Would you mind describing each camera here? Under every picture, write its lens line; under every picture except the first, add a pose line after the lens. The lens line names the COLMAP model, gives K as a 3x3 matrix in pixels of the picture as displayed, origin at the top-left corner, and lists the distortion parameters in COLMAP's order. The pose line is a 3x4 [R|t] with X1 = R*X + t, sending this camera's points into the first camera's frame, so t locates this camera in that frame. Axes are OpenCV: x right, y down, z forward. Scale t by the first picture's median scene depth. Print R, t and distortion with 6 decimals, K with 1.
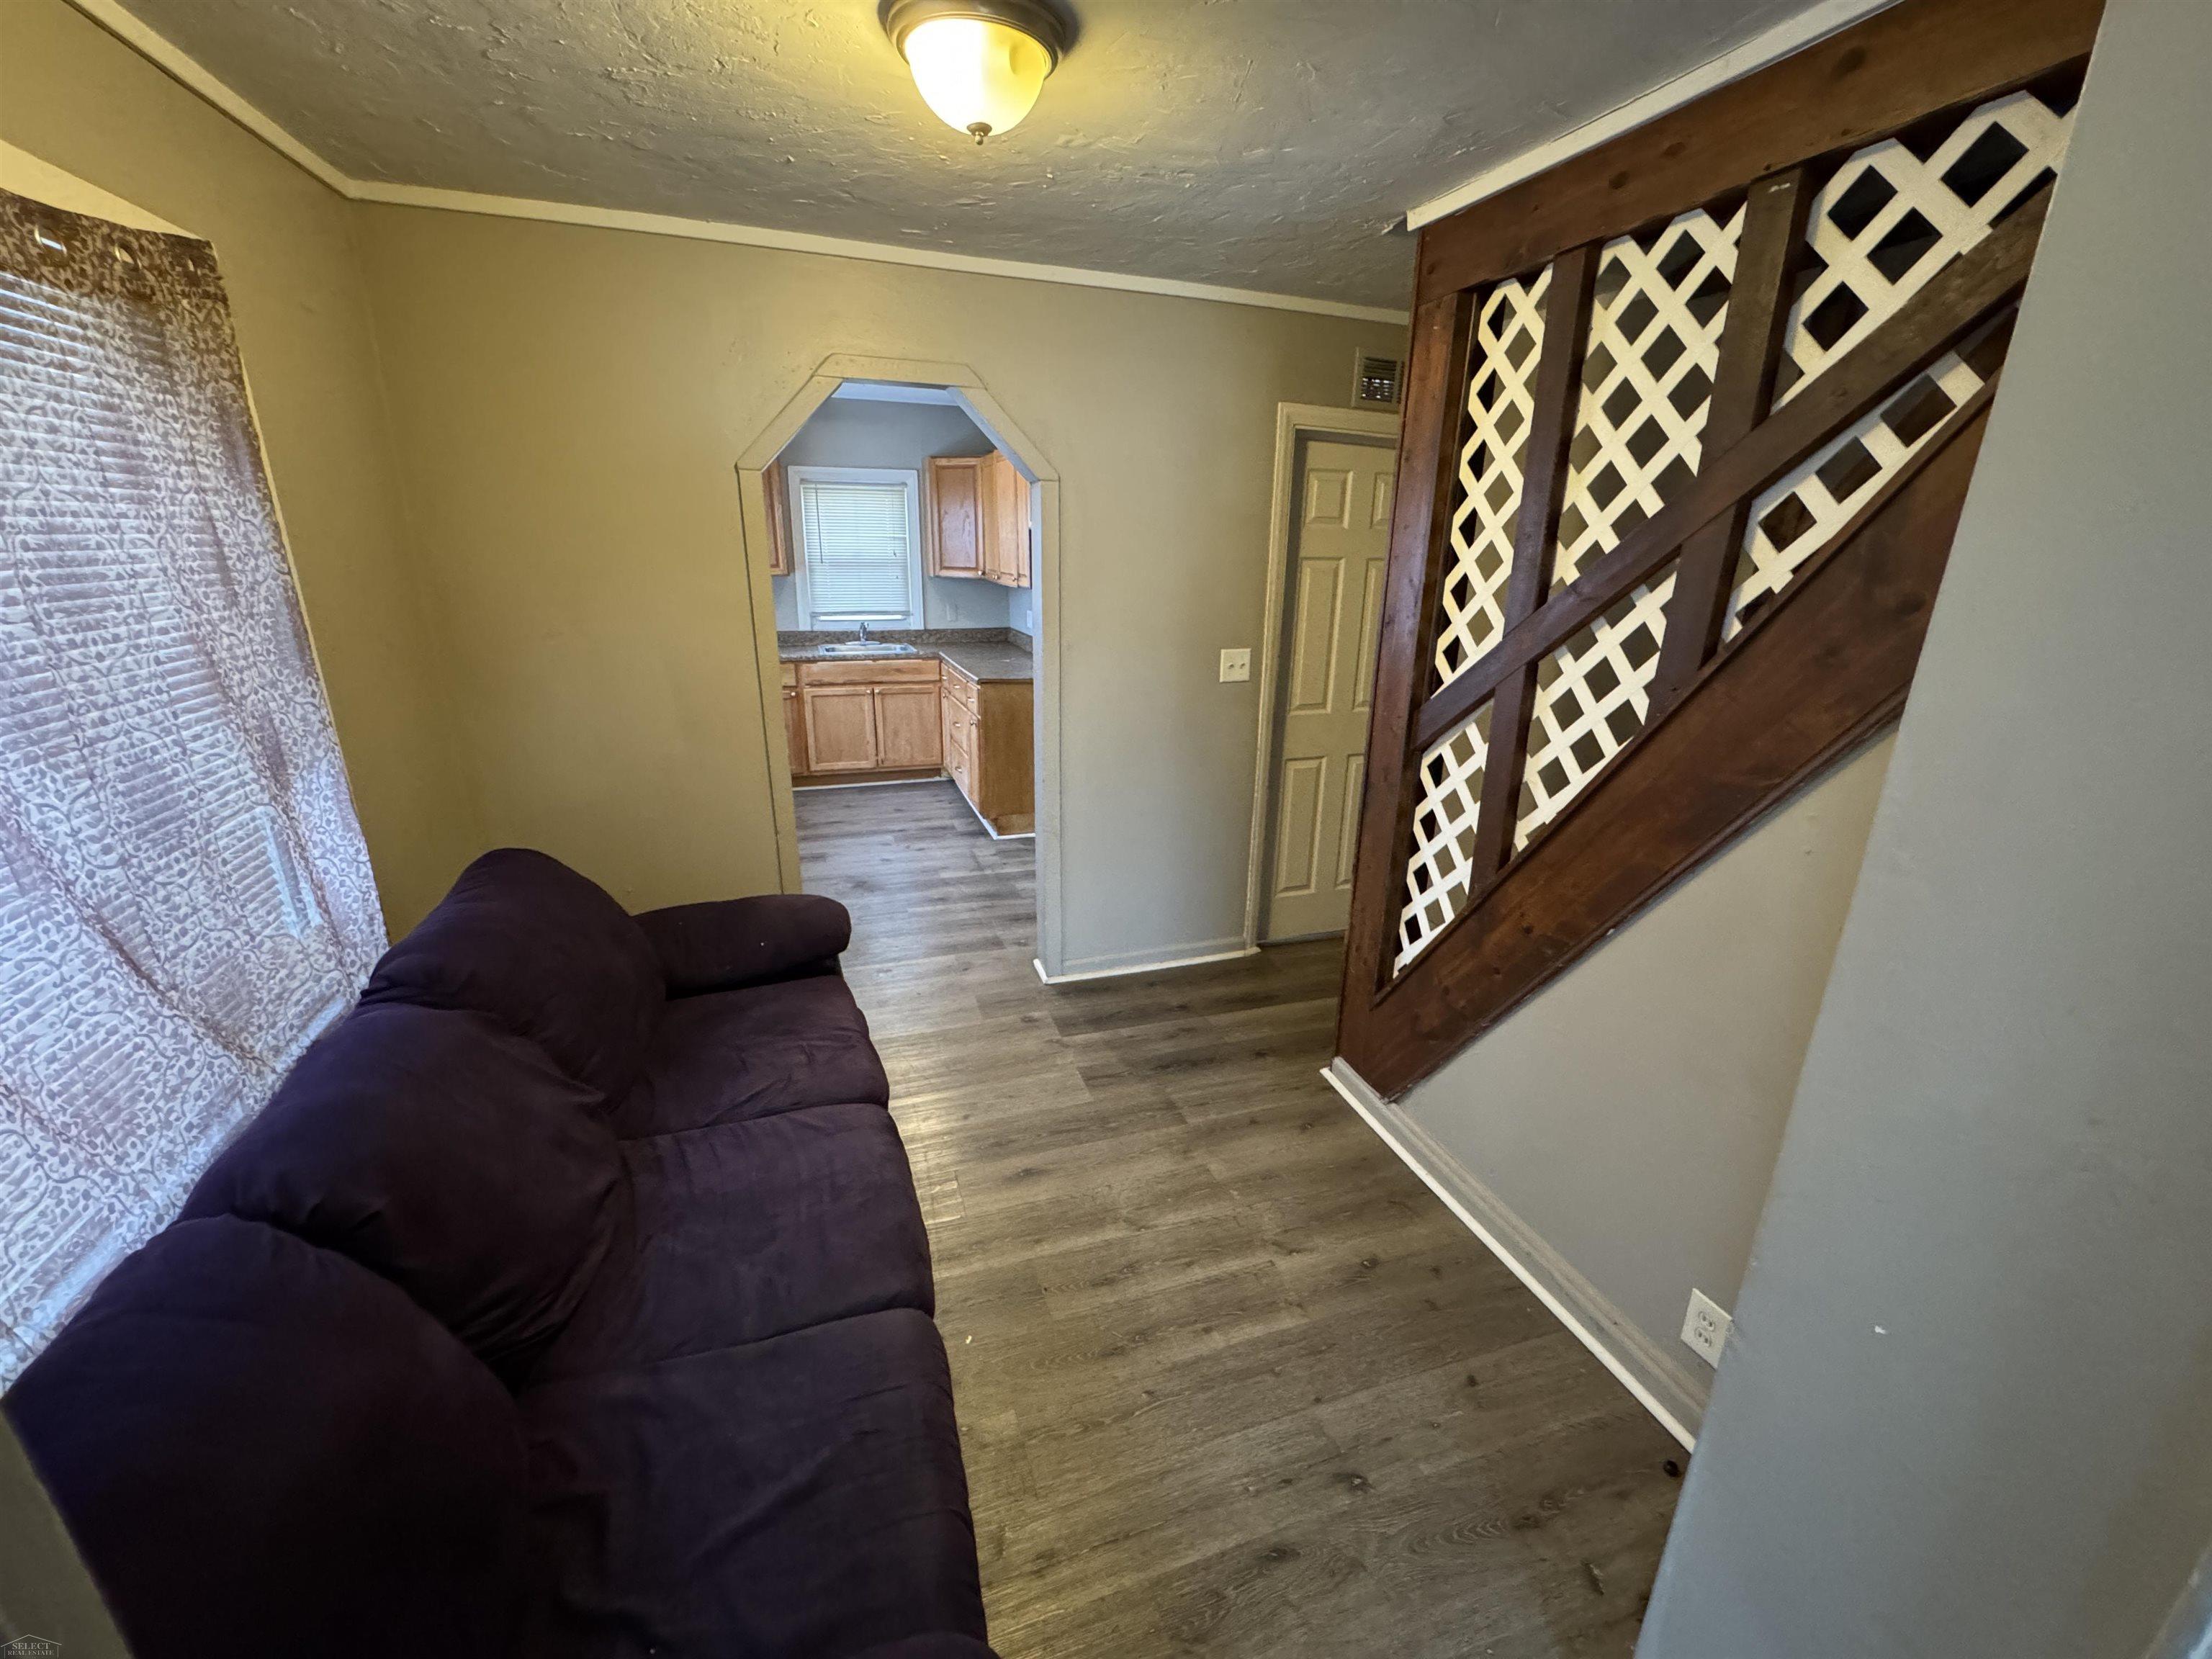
lens RADIAL K [[883.2, 0, 1105.4], [0, 883.2, 829.2], [0, 0, 1]] dist [0.000256, 0.000007]
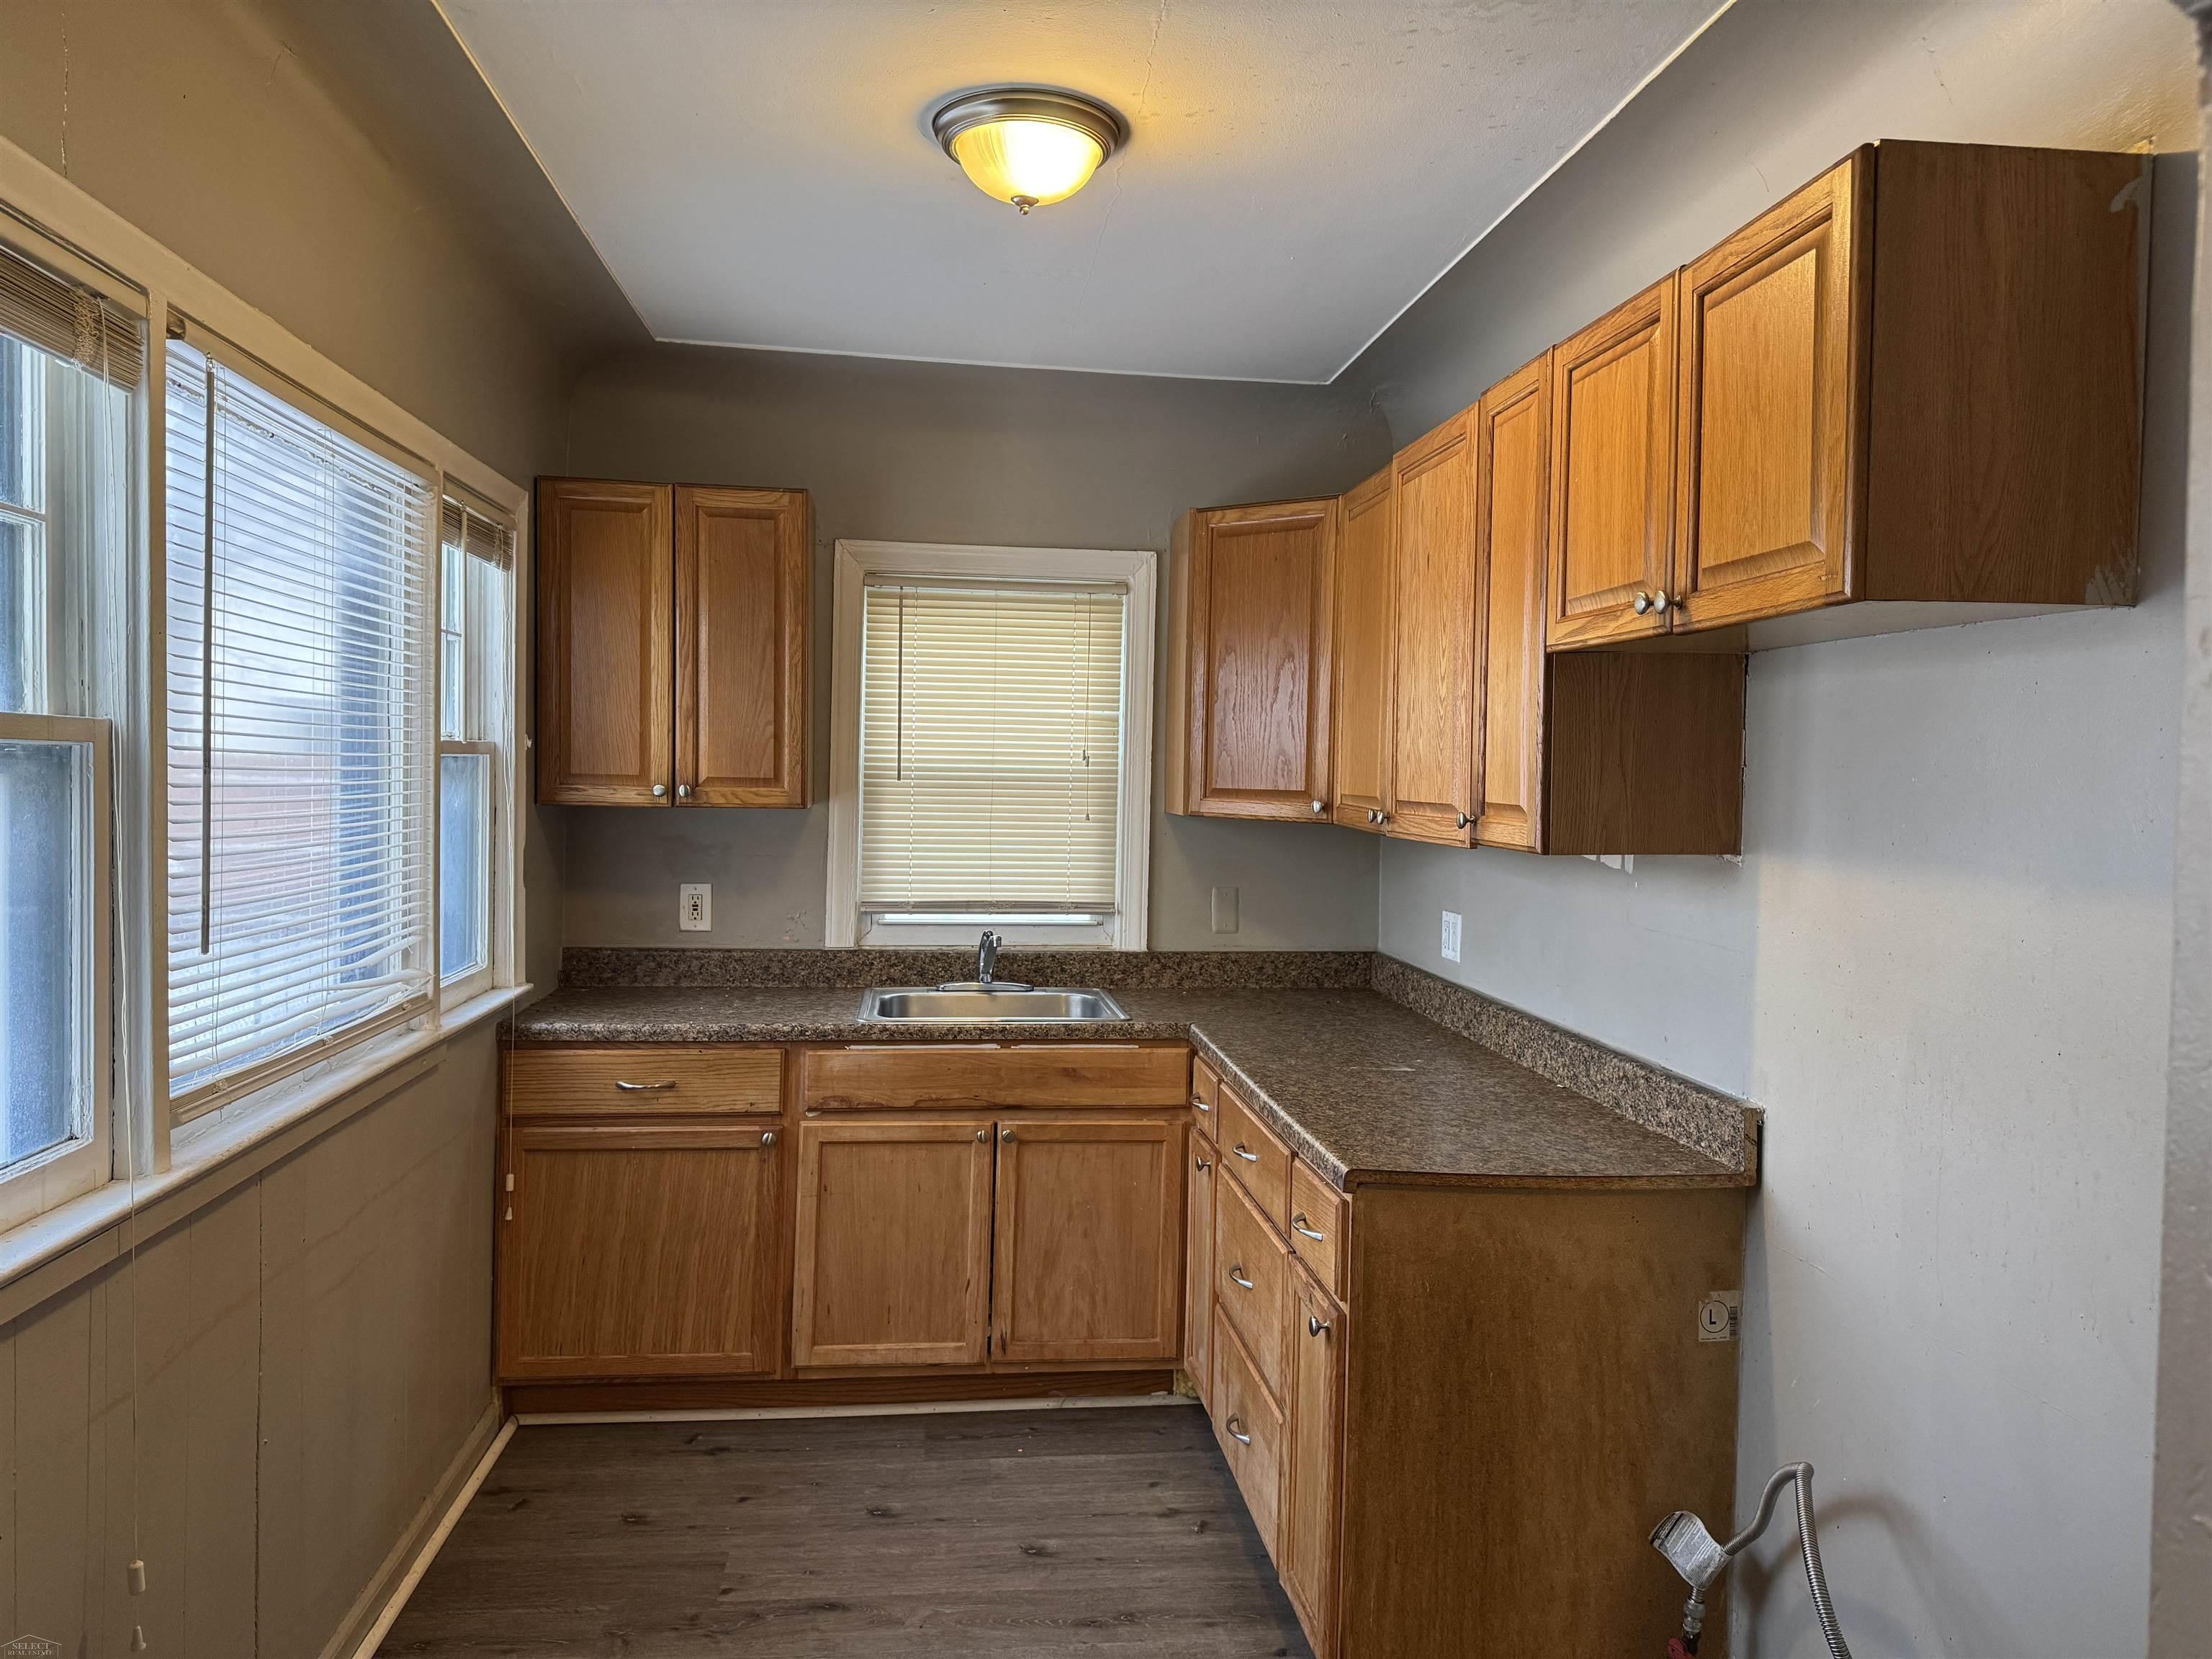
lens RADIAL K [[1567.2, 0, 1106.1], [0, 1567.2, 829.0], [0, 0, 1]] dist [0.000004, -0.000006]
pose [[0.977355, 0.012962, -0.211207, -0.092381], [-0.070565, 0.960952, -0.267565, -0.108375], [0.199492, 0.276410, 0.940107, 0.398941]]
